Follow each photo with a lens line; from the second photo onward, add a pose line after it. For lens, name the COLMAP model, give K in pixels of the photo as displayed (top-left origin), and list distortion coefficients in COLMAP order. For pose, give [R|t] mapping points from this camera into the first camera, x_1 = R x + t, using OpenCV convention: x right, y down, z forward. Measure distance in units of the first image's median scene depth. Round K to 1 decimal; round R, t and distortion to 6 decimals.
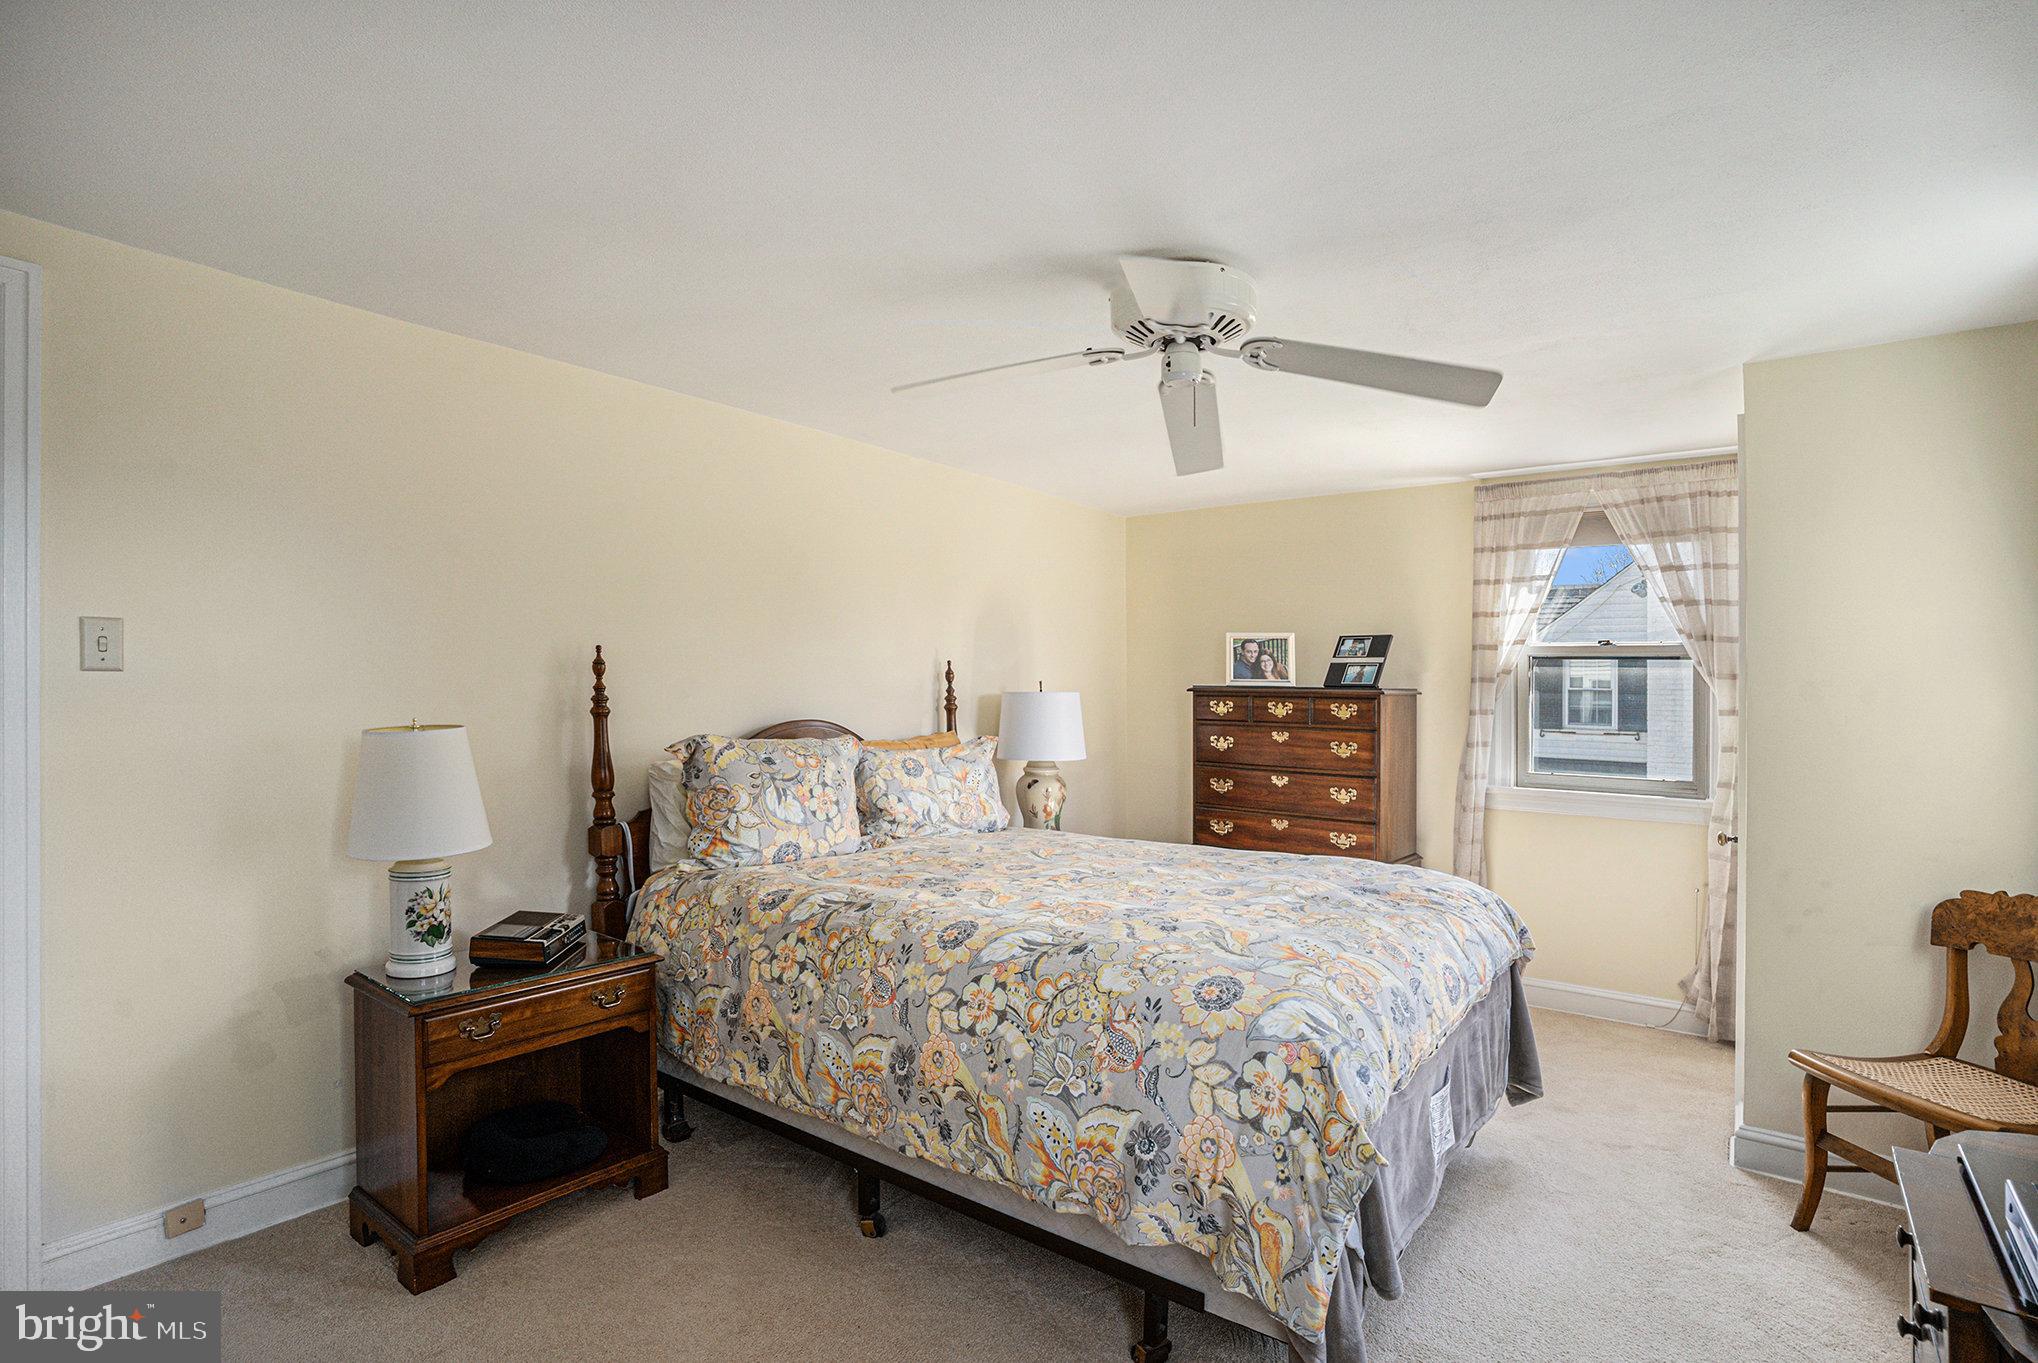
lens RADIAL K [[1018.5, 0, 1011.1], [0, 1018.5, 706.1], [0, 0, 1]] dist [-0.090371, 0.046400]
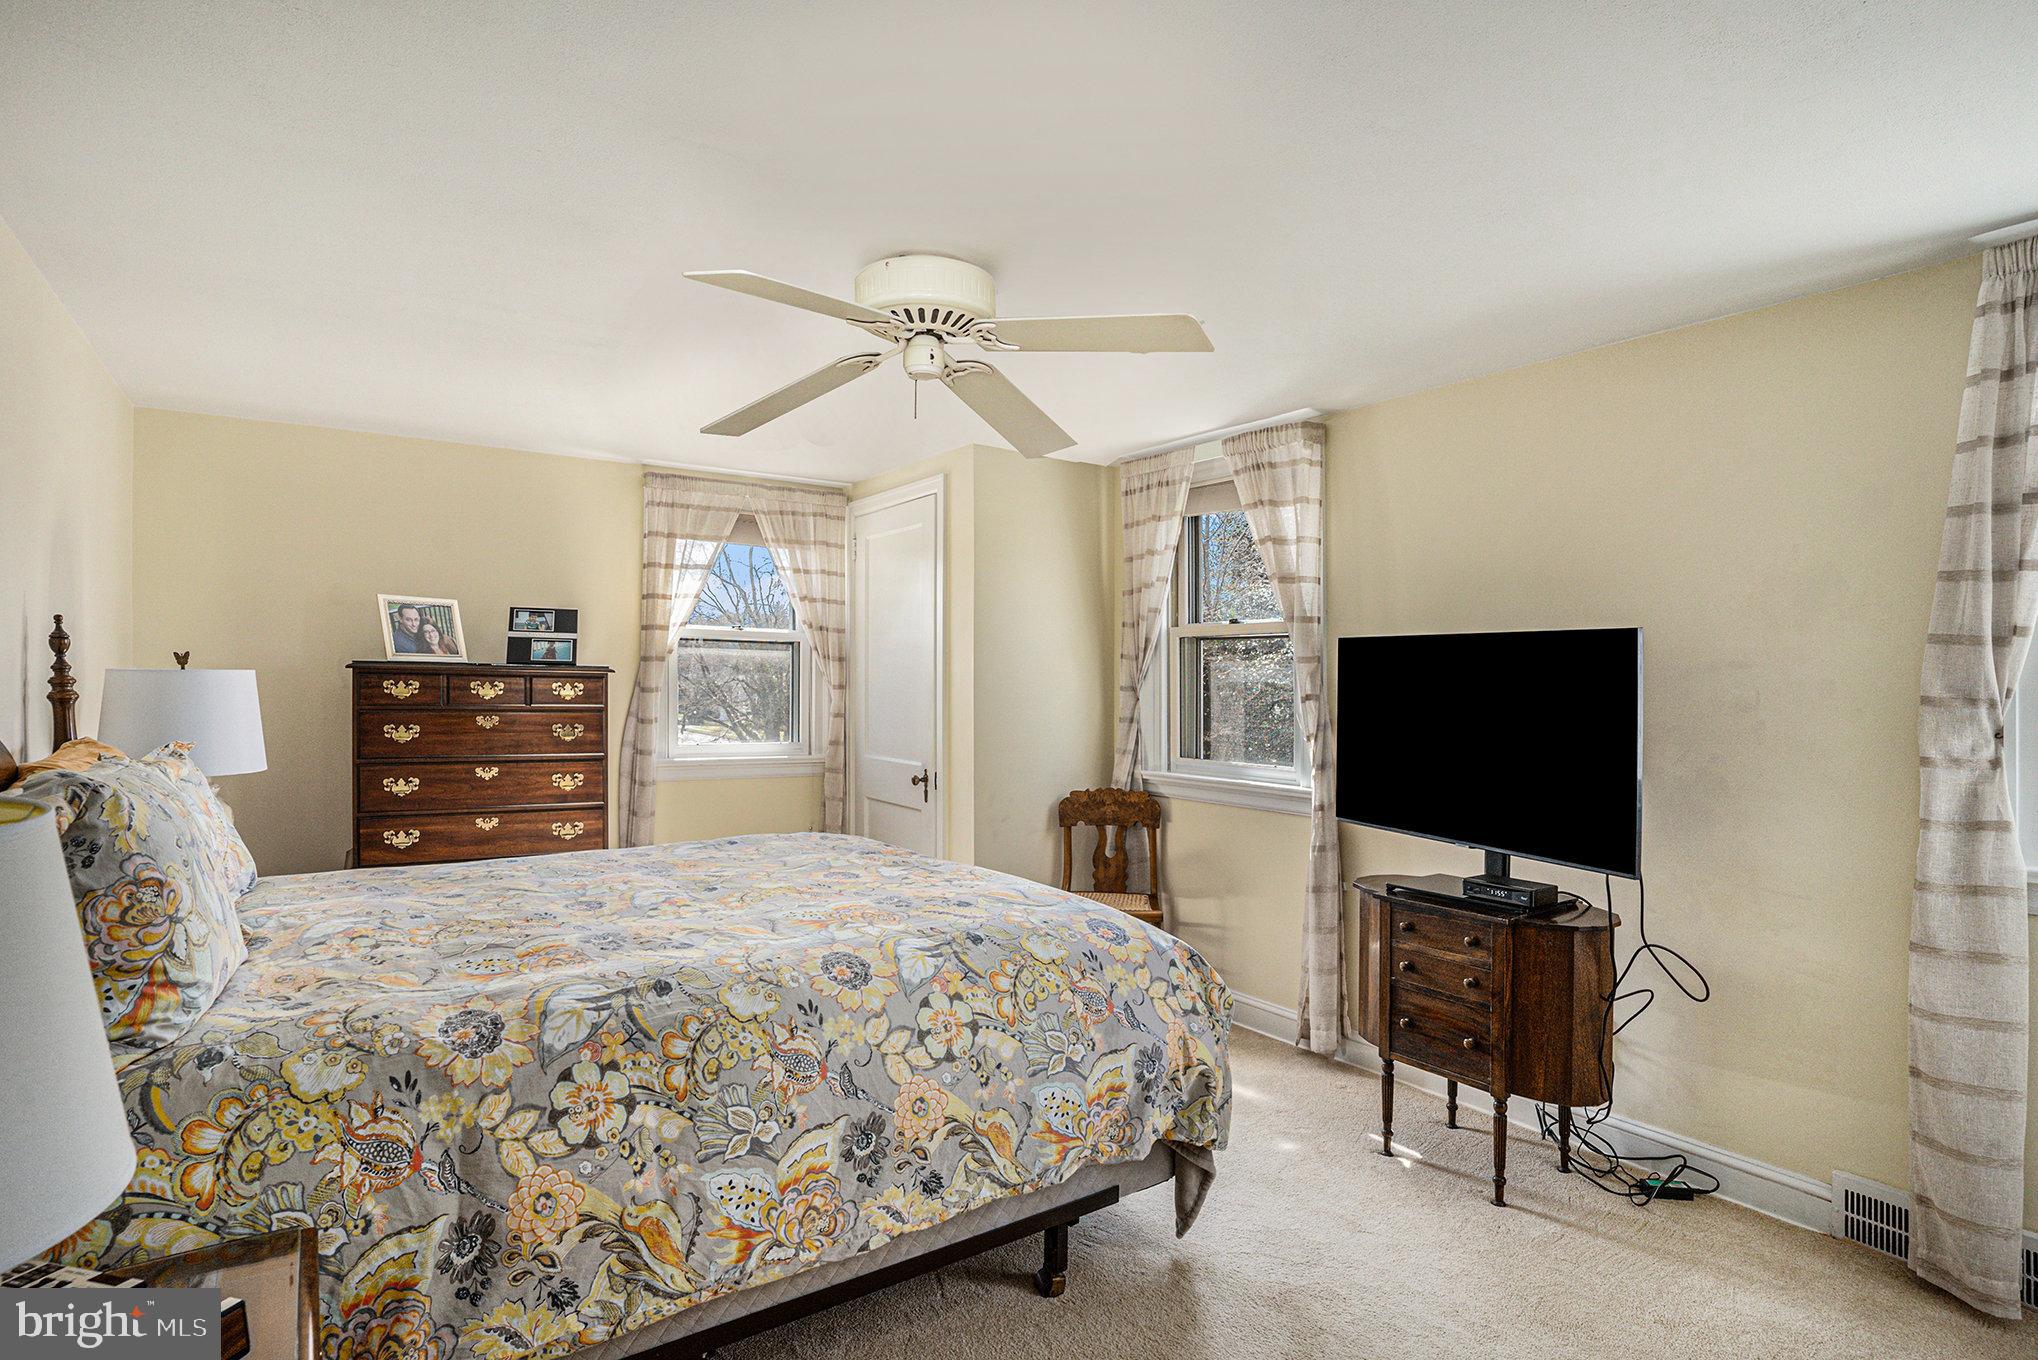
lens RADIAL K [[1026.3, 0, 1022.9], [0, 1026.3, 661.8], [0, 0, 1]] dist [-0.087087, 0.046164]
pose [[0.290510, 0.008235, 0.956836, -0.547447], [0.004429, 0.999941, -0.009950, -0.013204], [-0.956862, 0.007129, 0.290457, 0.414194]]
